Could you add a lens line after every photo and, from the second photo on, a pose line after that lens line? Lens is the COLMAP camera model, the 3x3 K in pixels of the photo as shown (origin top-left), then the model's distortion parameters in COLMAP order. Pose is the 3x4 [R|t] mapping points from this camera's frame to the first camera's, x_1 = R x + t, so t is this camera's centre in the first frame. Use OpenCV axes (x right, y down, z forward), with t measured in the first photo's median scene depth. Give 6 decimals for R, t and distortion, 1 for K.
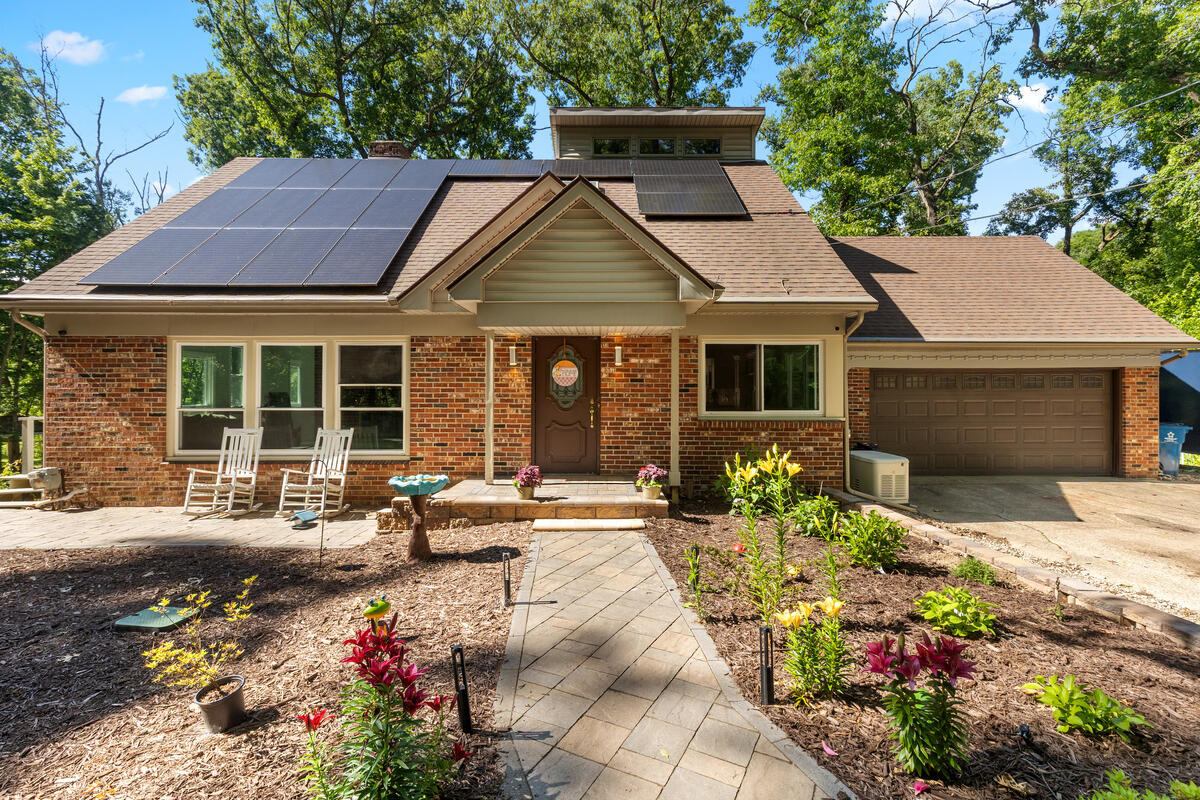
lens RADIAL K [[545.7, 0, 604.1], [0, 545.7, 393.9], [0, 0, 1]] dist [0.003126, -0.000060]
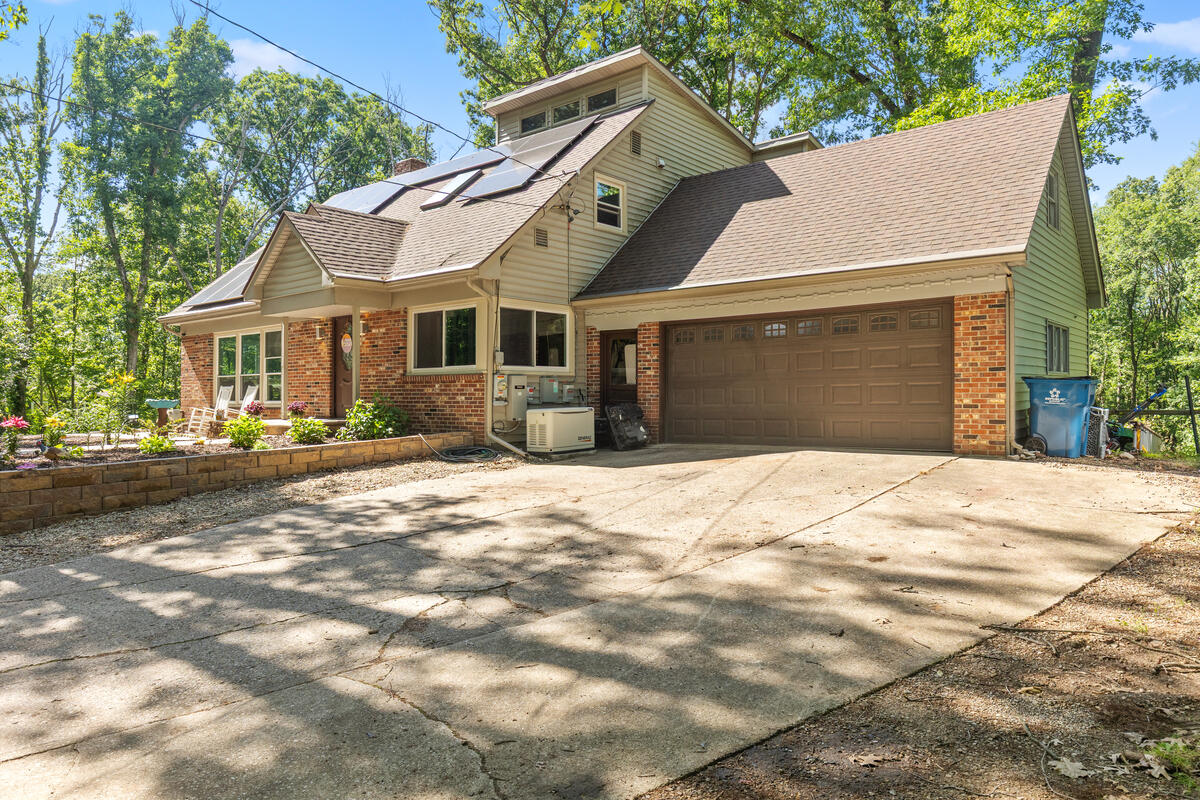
lens RADIAL K [[796.6, 0, 617.7], [0, 796.6, 396.1], [0, 0, 1]] dist [-0.003358, -0.000469]
pose [[0.770336, -0.008541, -0.637581, 1.692216], [0.010656, 0.999943, -0.000521, 0.100324], [0.637549, -0.006392, 0.770383, -0.085859]]
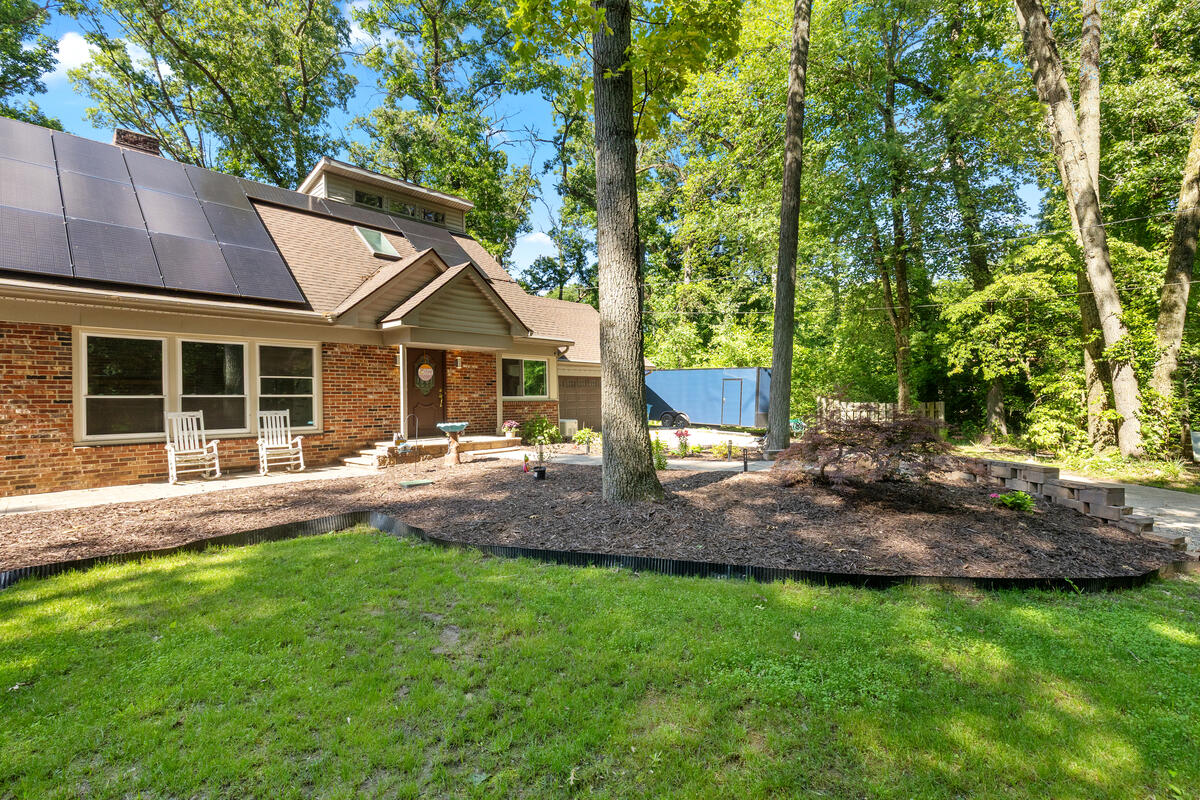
lens RADIAL K [[545.7, 0, 604.1], [0, 545.7, 393.9], [0, 0, 1]] dist [0.003126, -0.000060]
pose [[0.676497, -0.001183, 0.736445, -0.881192], [0.013702, 0.999846, -0.010980, 0.048269], [-0.736318, 0.017518, 0.676409, -0.438875]]
